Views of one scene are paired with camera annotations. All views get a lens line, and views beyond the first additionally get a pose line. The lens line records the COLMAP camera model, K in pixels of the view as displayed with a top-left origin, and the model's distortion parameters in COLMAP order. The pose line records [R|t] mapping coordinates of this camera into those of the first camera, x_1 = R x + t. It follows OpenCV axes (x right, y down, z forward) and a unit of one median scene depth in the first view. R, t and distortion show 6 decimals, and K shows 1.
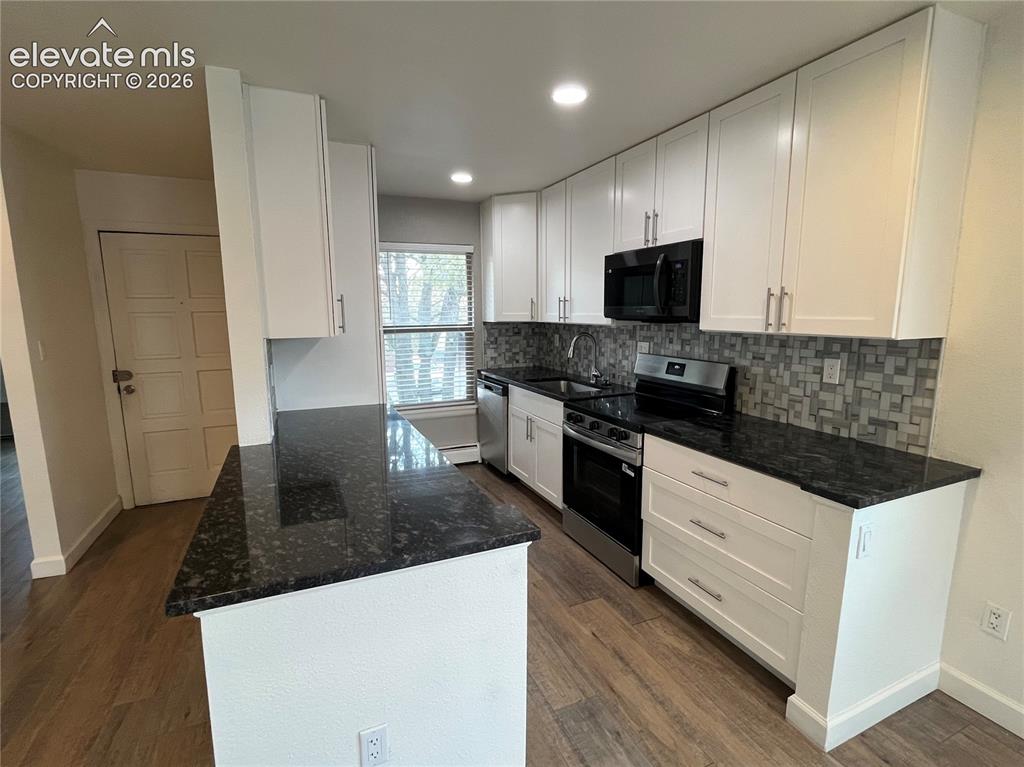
lens RADIAL K [[497.1, 0, 510.9], [0, 497.1, 384.5], [0, 0, 1]] dist [-0.005022, 0.001025]
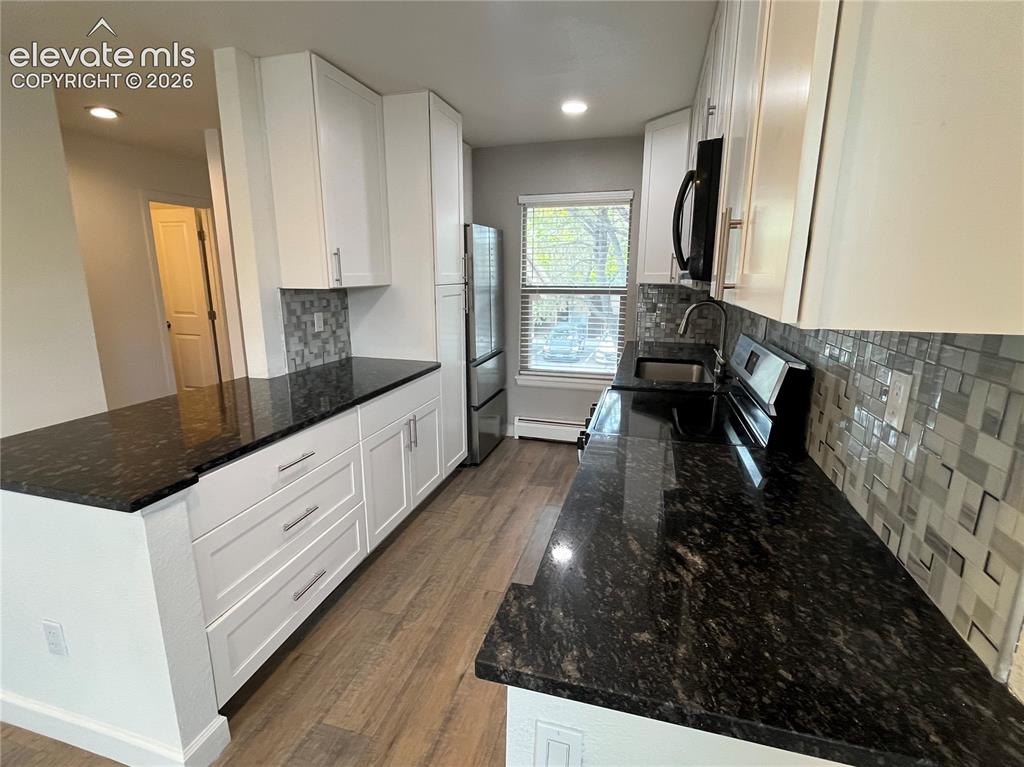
lens RADIAL K [[497.1, 0, 503.7], [0, 497.1, 384.6], [0, 0, 1]] dist [-0.005022, 0.001025]
pose [[0.763206, 0.149794, -0.628553, 0.536448], [-0.106120, 0.988607, 0.106747, -0.040965], [0.637382, -0.014768, 0.770407, 0.363705]]
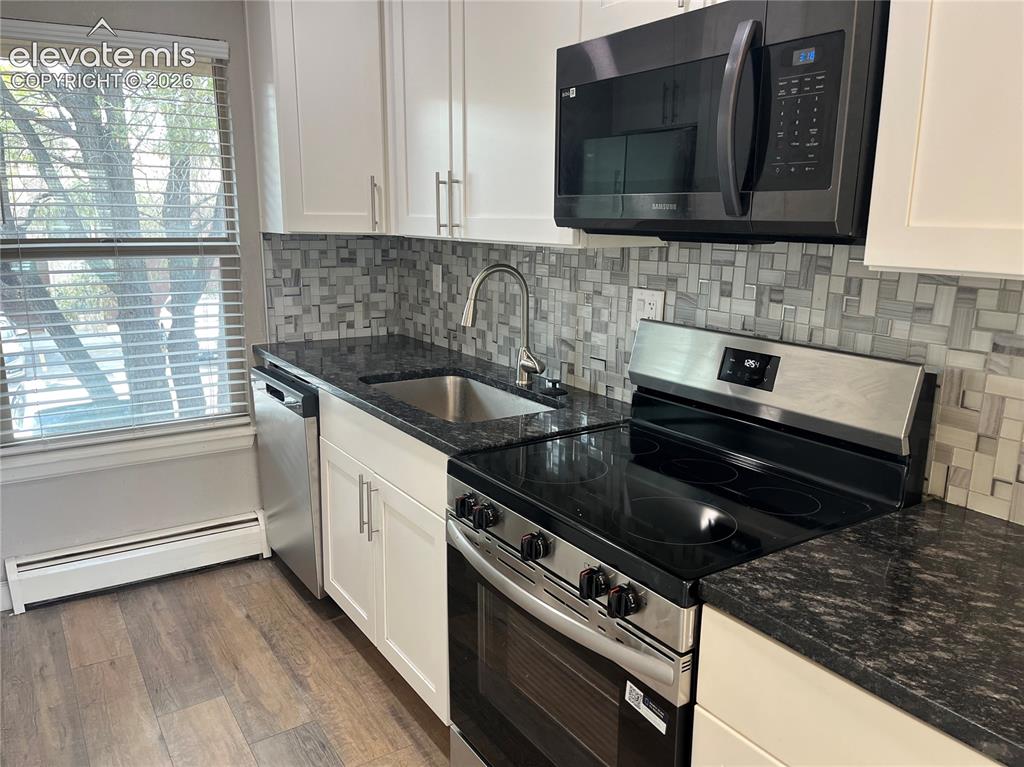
lens RADIAL K [[784.4, 0, 514.3], [0, 784.4, 388.8], [0, 0, 1]] dist [0.057199, -0.050488]
pose [[0.985657, -0.019672, 0.167608, 0.067669], [0.008231, 0.997605, 0.068679, -0.063950], [-0.168557, -0.066314, 0.983459, 0.496537]]
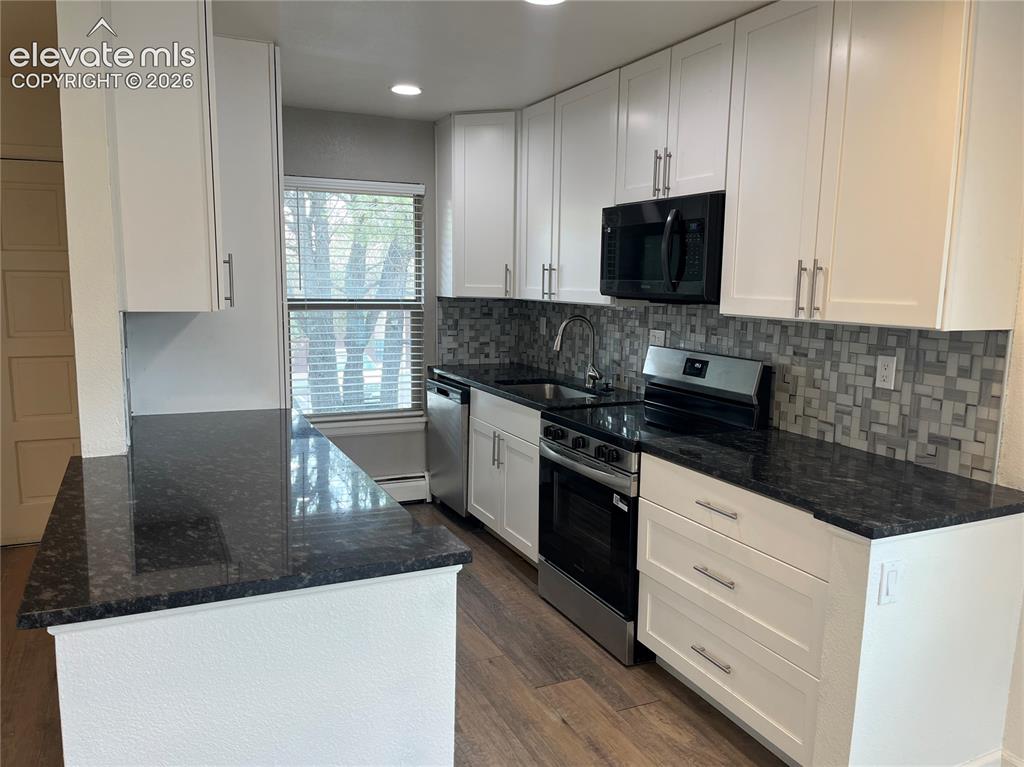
lens RADIAL K [[784.4, 0, 520.7], [0, 784.4, 391.4], [0, 0, 1]] dist [0.057199, -0.050488]
pose [[0.999264, 0.020058, 0.032699, 0.044814], [-0.019837, 0.999778, -0.007063, 0.017532], [-0.032834, 0.006410, 0.999440, -0.148275]]
